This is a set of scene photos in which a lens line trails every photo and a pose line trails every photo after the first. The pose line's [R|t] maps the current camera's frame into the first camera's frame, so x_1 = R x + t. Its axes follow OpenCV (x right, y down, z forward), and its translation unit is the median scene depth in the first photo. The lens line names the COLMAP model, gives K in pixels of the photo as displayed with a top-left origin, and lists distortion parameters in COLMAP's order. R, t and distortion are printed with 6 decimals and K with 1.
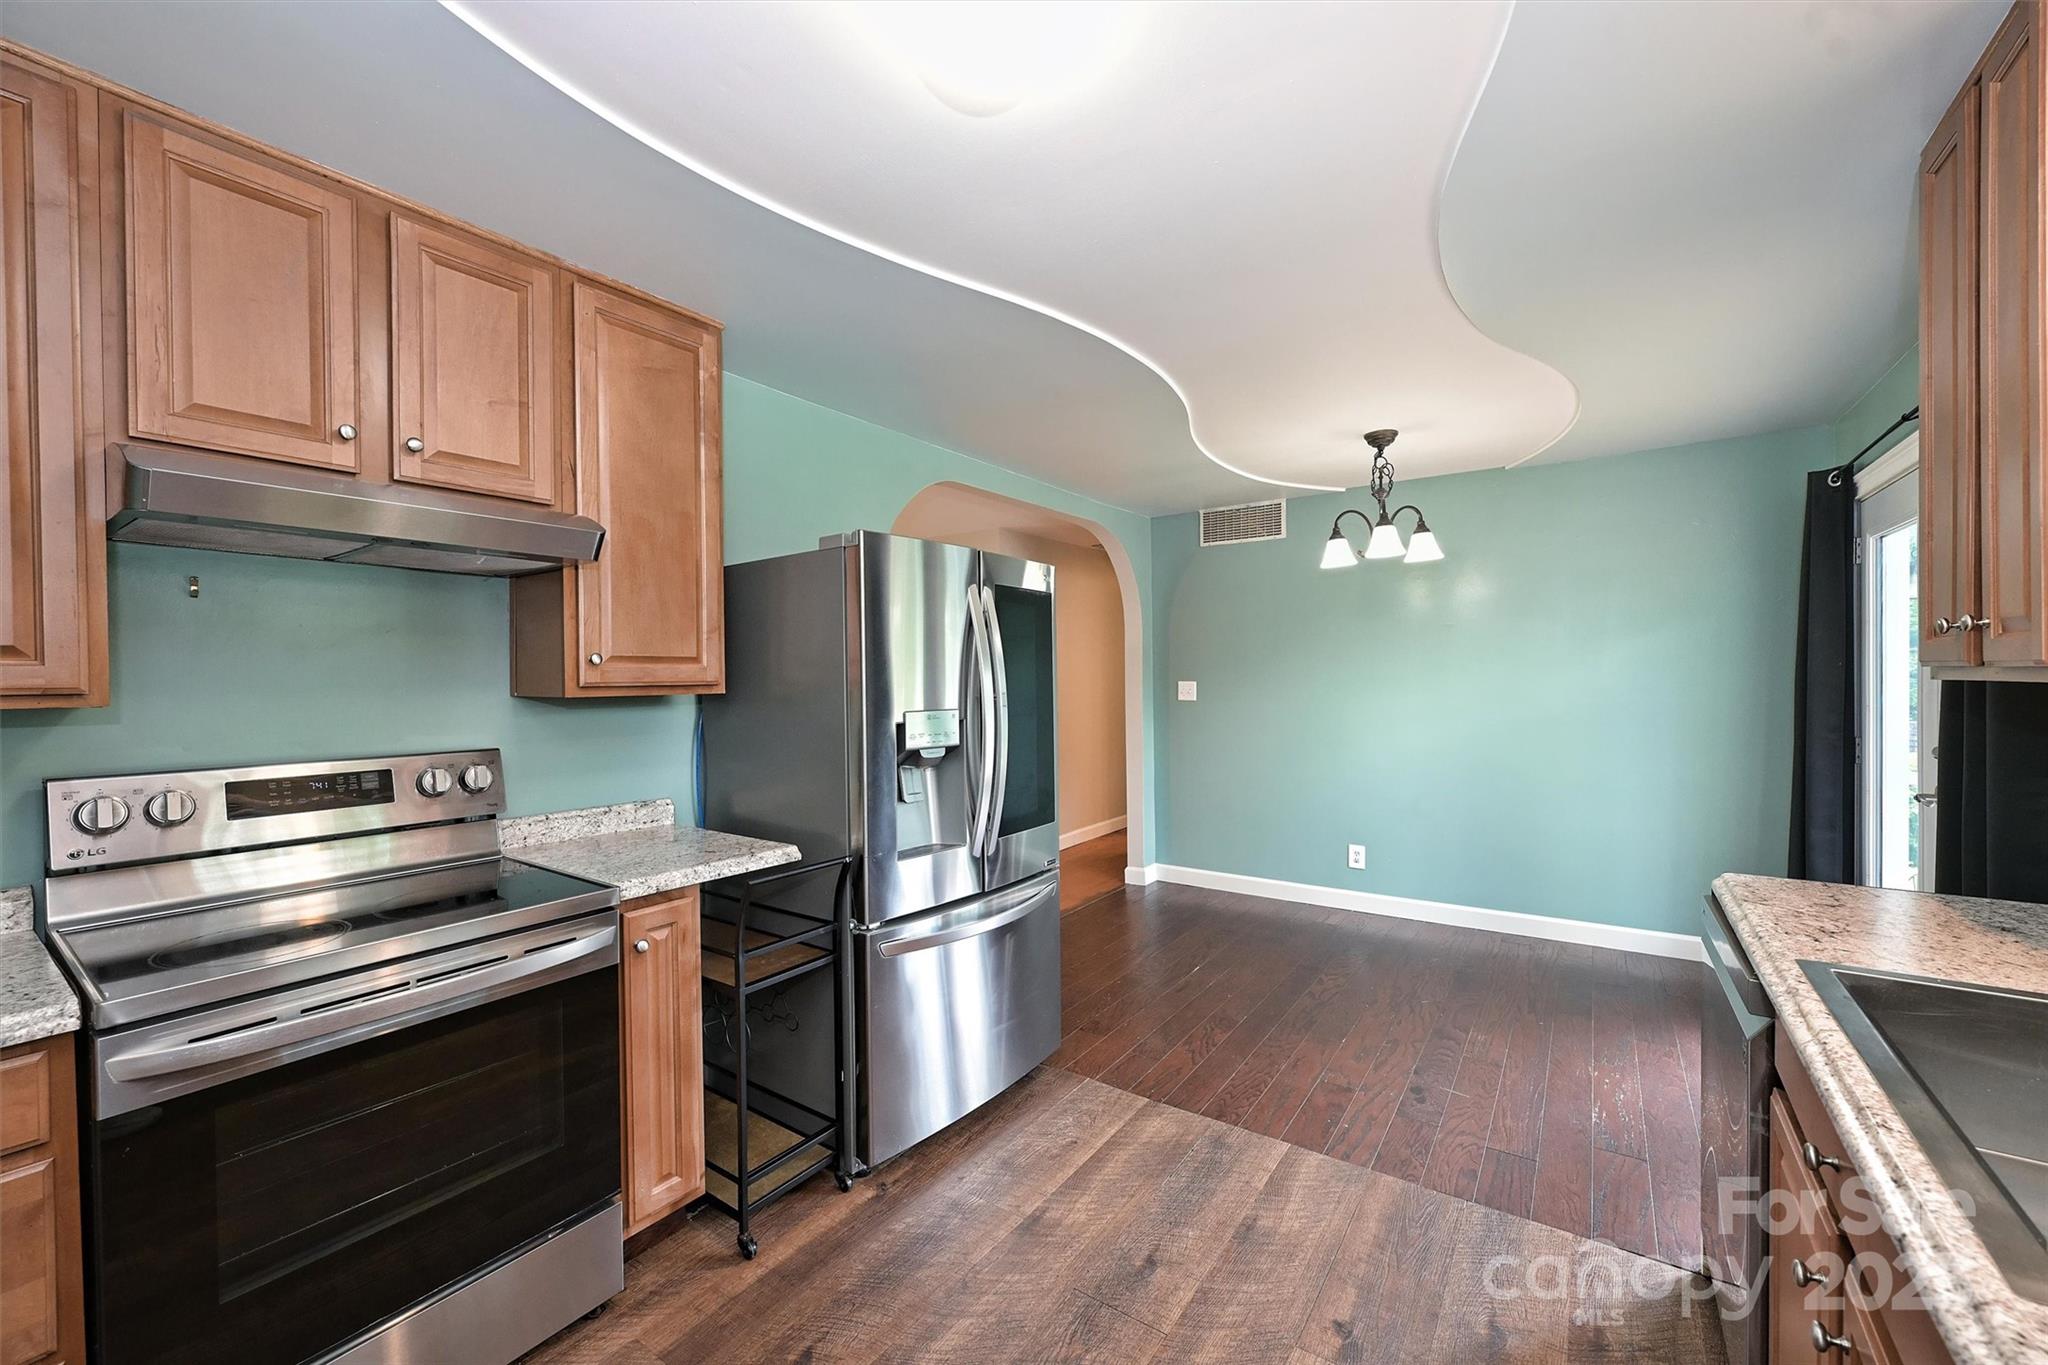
lens RADIAL K [[806.0, 0, 1032.3], [0, 806.0, 683.3], [0, 0, 1]] dist [-0.000282, -0.000147]
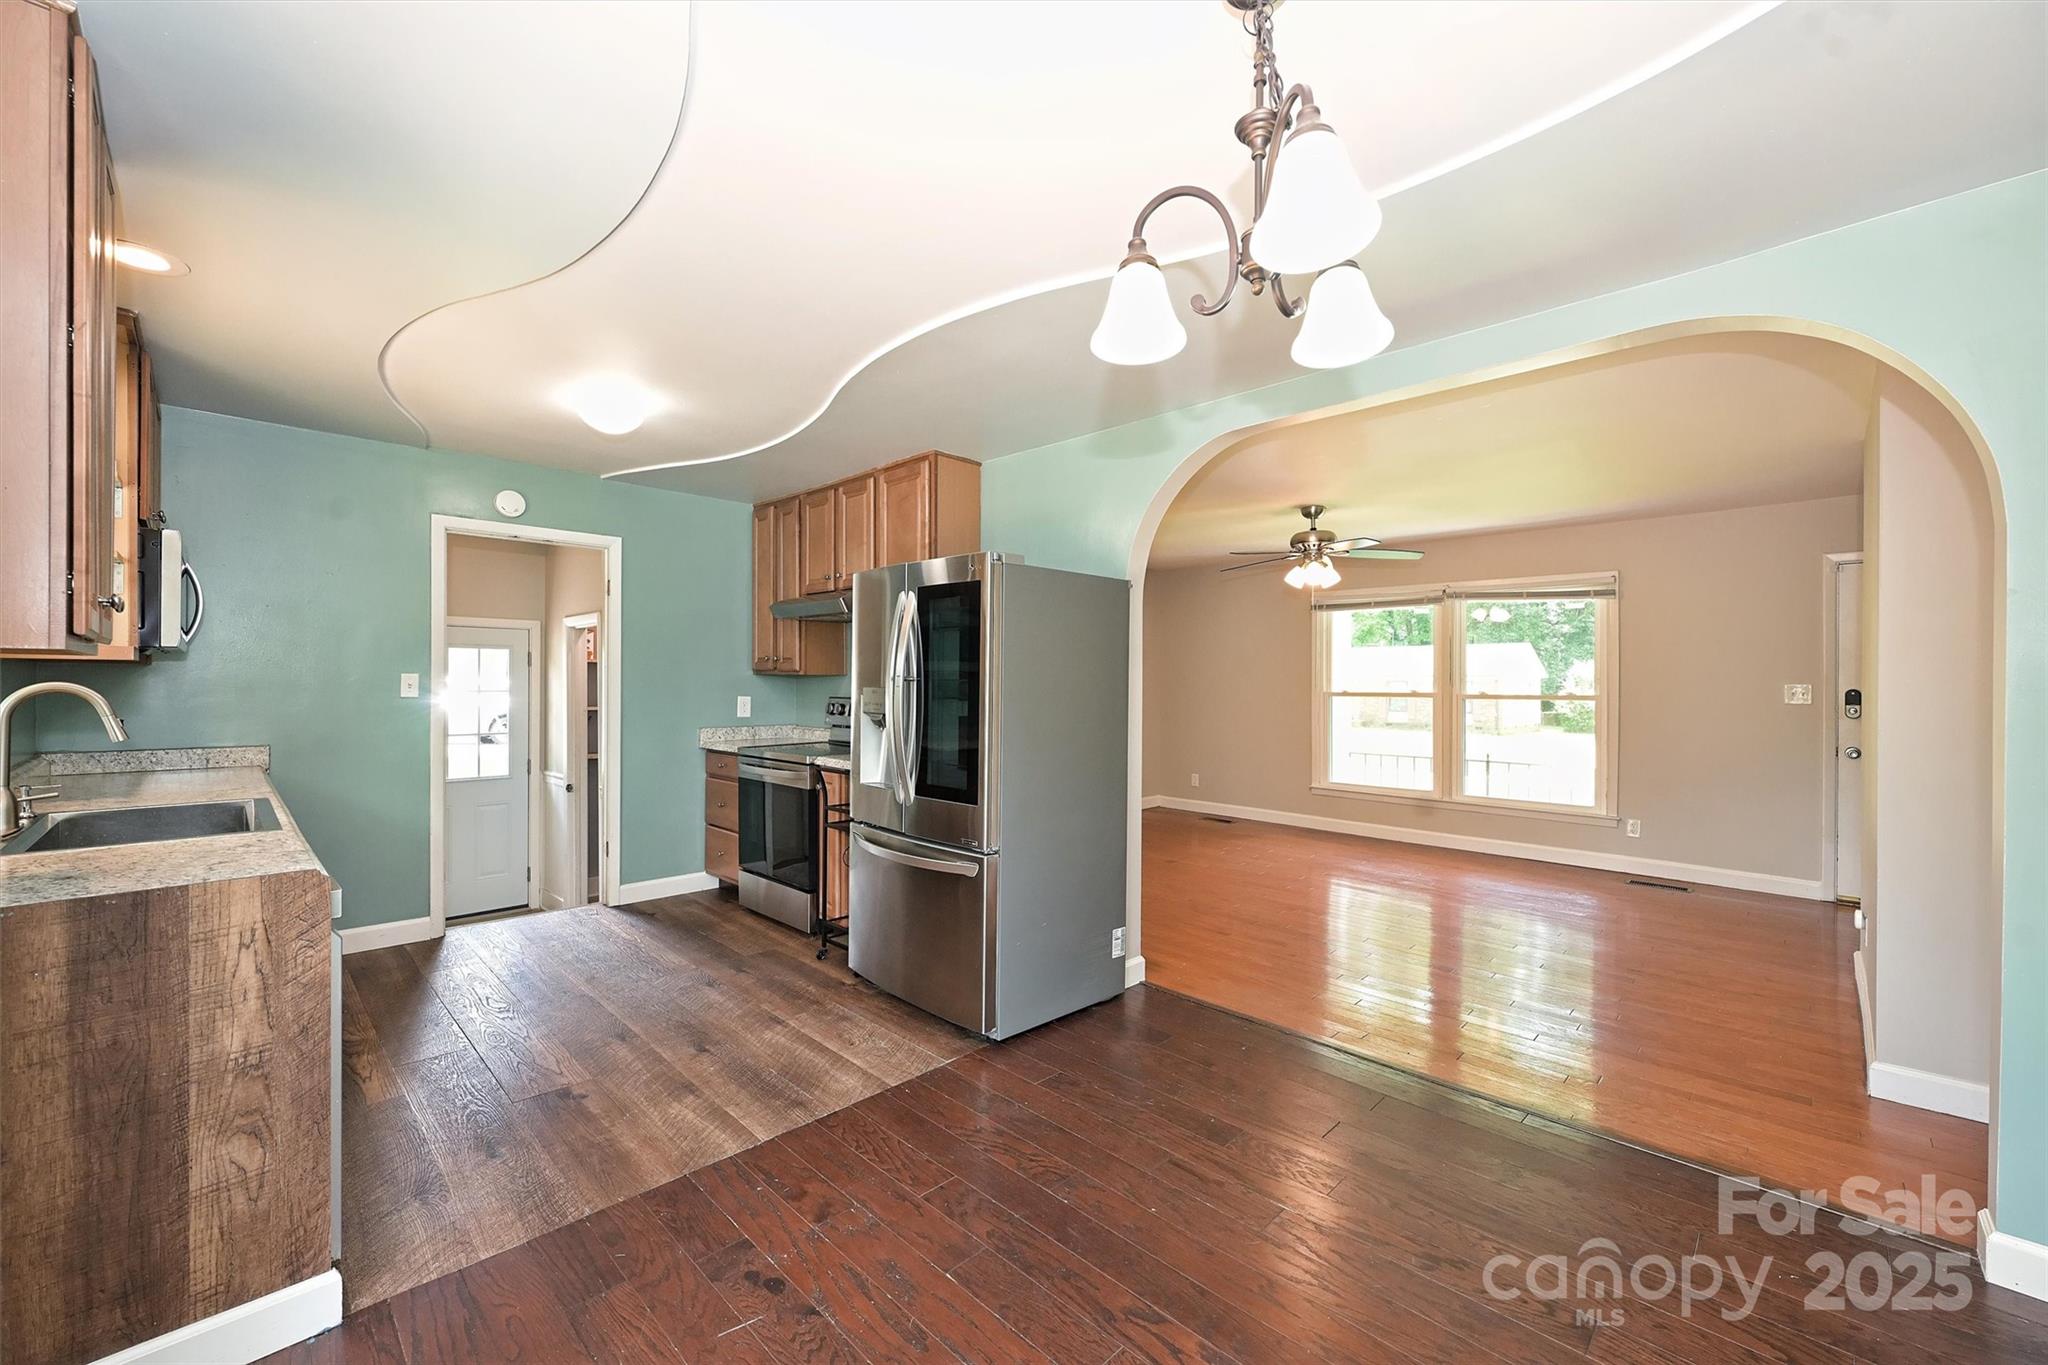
lens RADIAL K [[805.6, 0, 1003.6], [0, 805.6, 688.5], [0, 0, 1]] dist [-0.000903, -0.000303]
pose [[-0.183936, 0.016966, -0.982792, 1.079109], [-0.011149, 0.999751, 0.019345, 0.003732], [0.982875, 0.014515, -0.183701, 1.296313]]
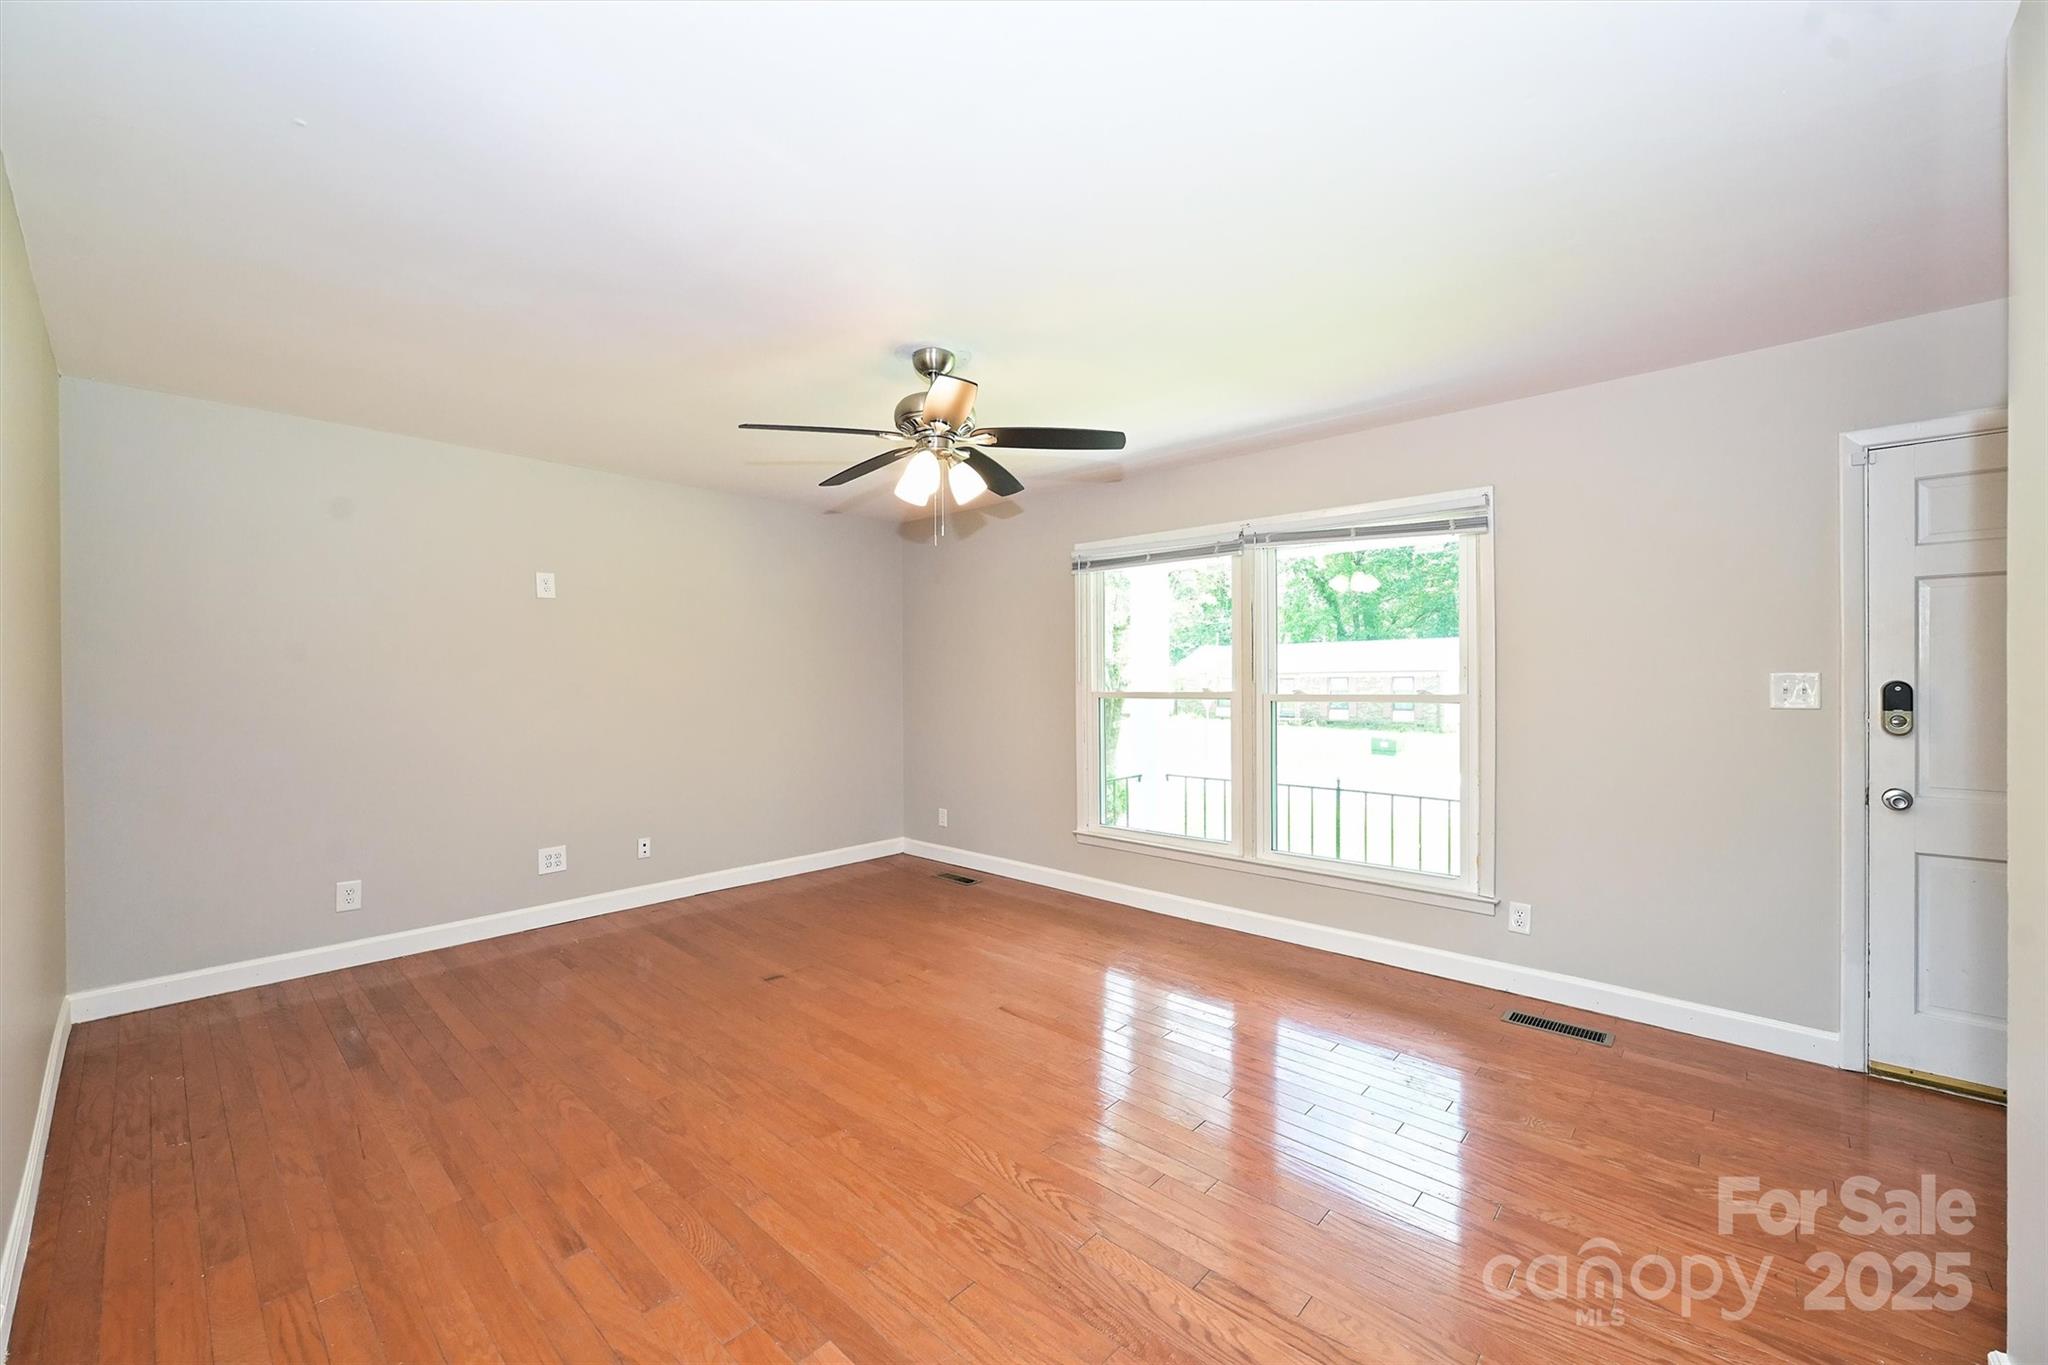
lens RADIAL K [[805.6, 0, 1003.6], [0, 805.6, 688.5], [0, 0, 1]] dist [-0.000903, -0.000303]
pose [[-0.141674, 0.019375, -0.989724, 0.050382], [-0.004332, 0.999787, 0.020192, 0.013465], [0.989904, 0.007149, -0.141560, 1.919879]]
